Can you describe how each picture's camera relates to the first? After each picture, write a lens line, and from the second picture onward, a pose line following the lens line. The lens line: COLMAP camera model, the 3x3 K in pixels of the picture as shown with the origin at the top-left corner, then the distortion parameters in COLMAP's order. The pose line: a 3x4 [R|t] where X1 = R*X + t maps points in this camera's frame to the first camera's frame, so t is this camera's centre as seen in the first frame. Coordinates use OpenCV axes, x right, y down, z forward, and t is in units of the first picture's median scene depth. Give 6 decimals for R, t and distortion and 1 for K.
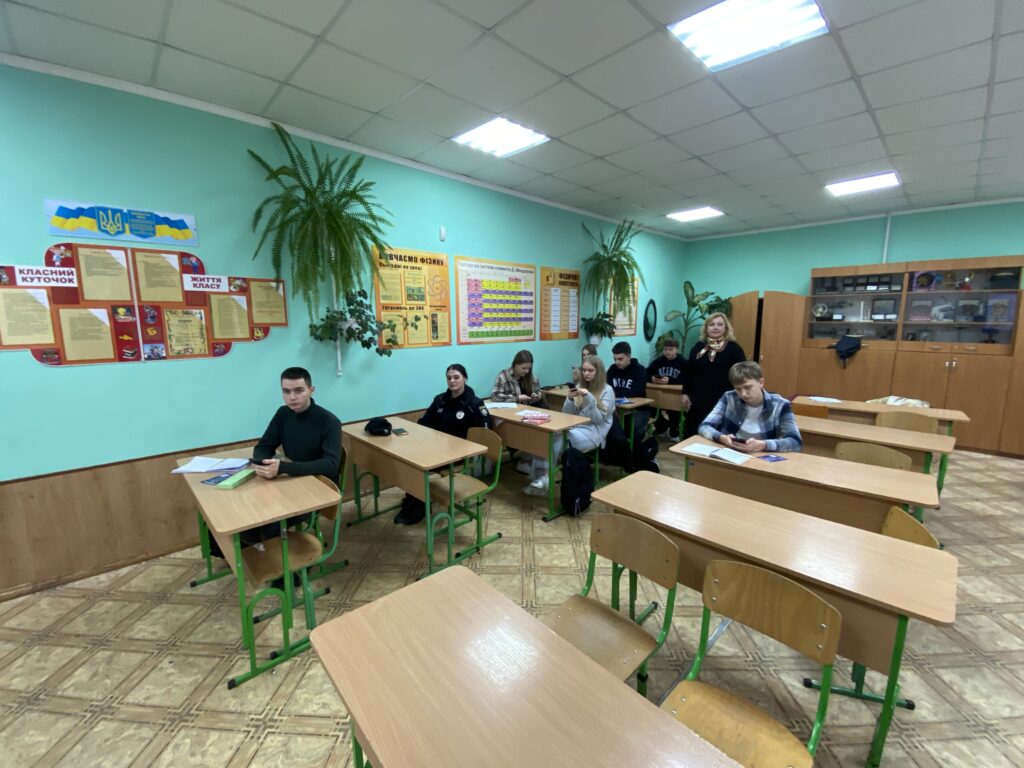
lens RADIAL K [[431.5, 0, 512.0], [0, 431.5, 384.0], [0, 0, 1]] dist [0.000606, -0.010045]
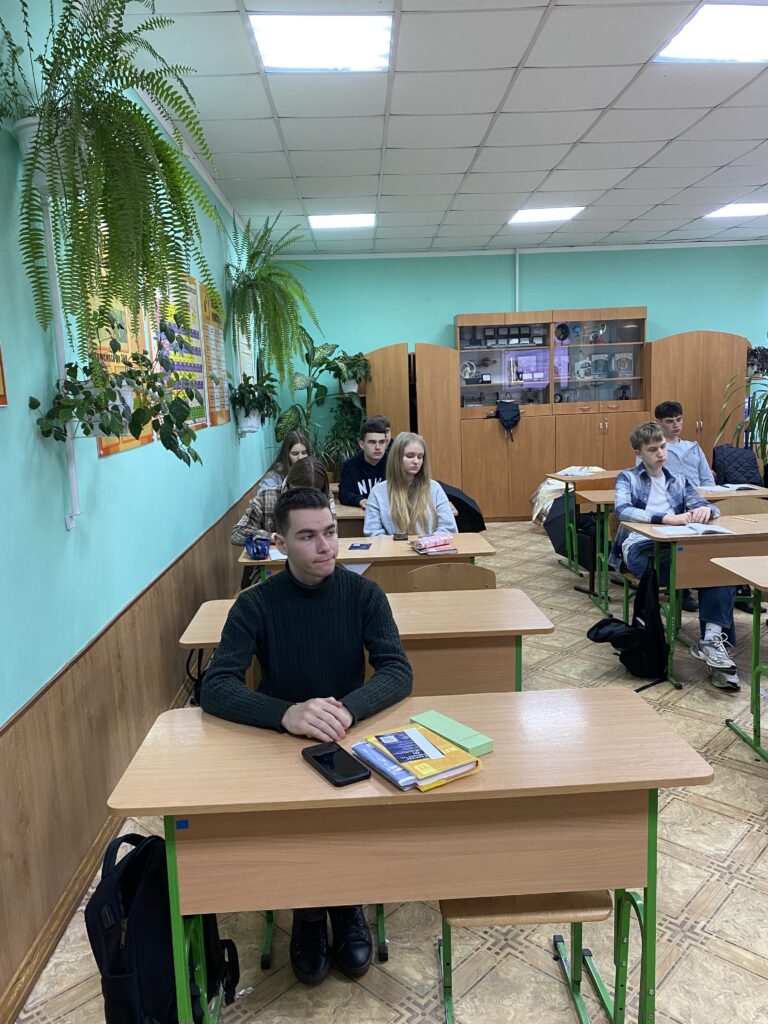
lens RADIAL K [[787.0, 0, 384.0], [0, 787.0, 512.0], [0, 0, 1]] dist [0.047916, -0.106523]
pose [[0.661362, -0.140389, 0.736811, -0.499844], [0.147789, 0.987461, 0.055491, -0.024170], [-0.735363, 0.072193, 0.673817, 0.204740]]
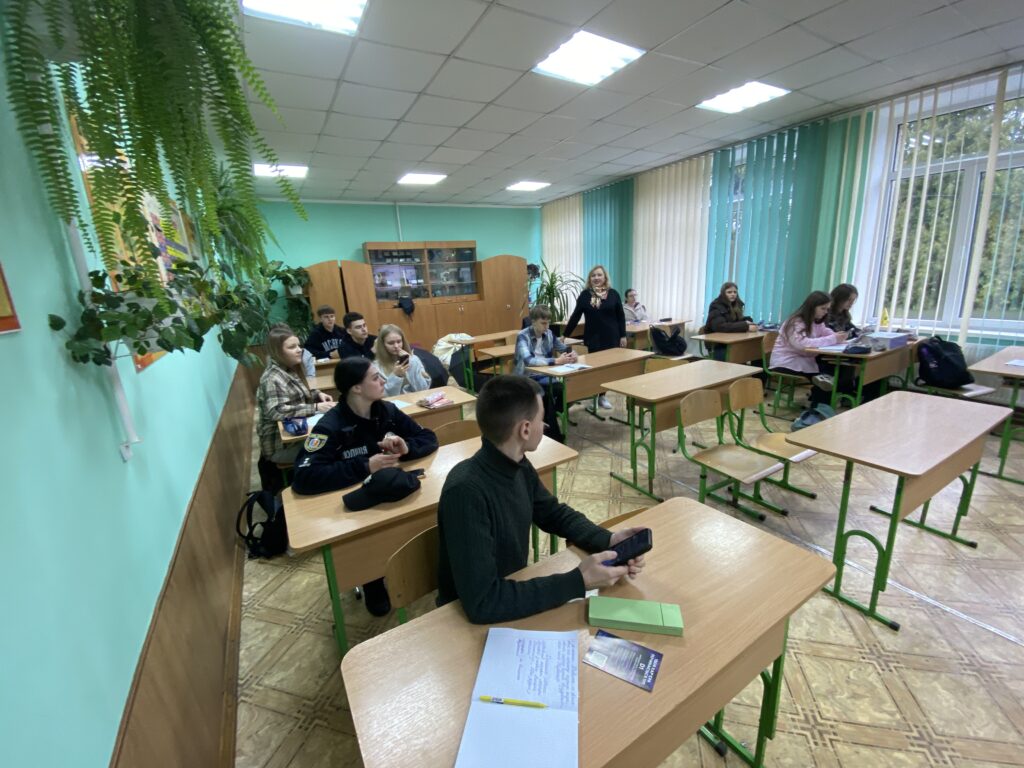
lens RADIAL K [[415.4, 0, 512.0], [0, 415.4, 384.0], [0, 0, 1]] dist [0.033604, -0.022424]
pose [[0.224000, -0.254461, 0.940784, -0.431178], [0.203591, 0.956233, 0.210164, -0.060096], [-0.953087, 0.144458, 0.266002, 0.403245]]
